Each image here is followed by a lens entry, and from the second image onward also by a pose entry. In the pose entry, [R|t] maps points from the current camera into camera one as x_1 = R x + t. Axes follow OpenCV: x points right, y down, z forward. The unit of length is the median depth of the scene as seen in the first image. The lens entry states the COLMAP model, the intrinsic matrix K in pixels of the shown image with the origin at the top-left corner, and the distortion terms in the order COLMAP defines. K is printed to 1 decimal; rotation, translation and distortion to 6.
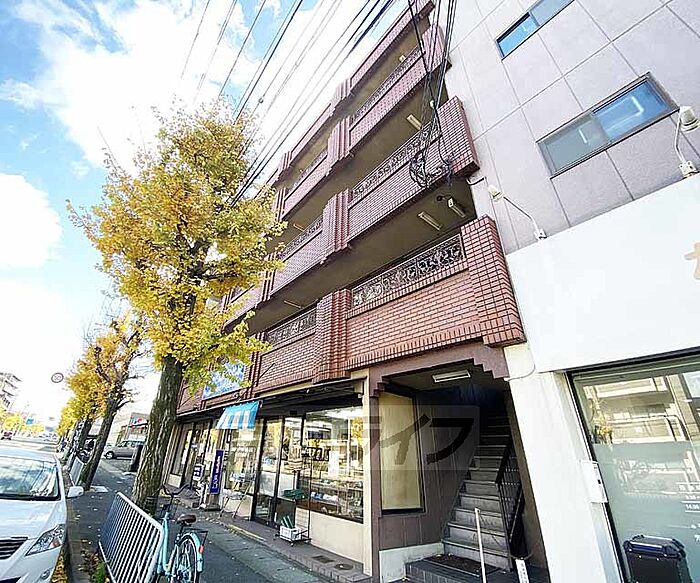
lens RADIAL K [[312.9, 0, 323.4], [0, 312.9, 289.8], [0, 0, 1]] dist [0.023629, -0.020811]
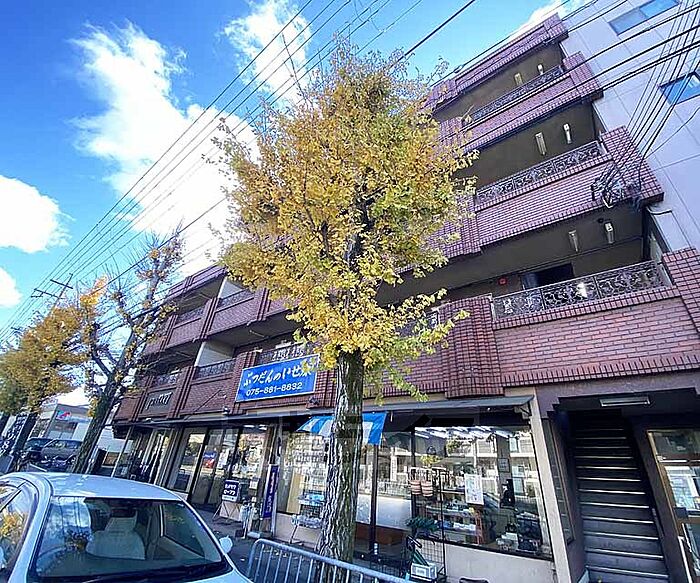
lens RADIAL K [[312.0, 0, 368.7], [0, 312.0, 291.0], [0, 0, 1]] dist [0.019964, -0.019755]
pose [[0.958620, 0.144791, 0.245119, -0.609737], [-0.142718, 0.989414, -0.026297, 0.068025], [-0.246332, -0.009774, 0.969136, 0.237313]]
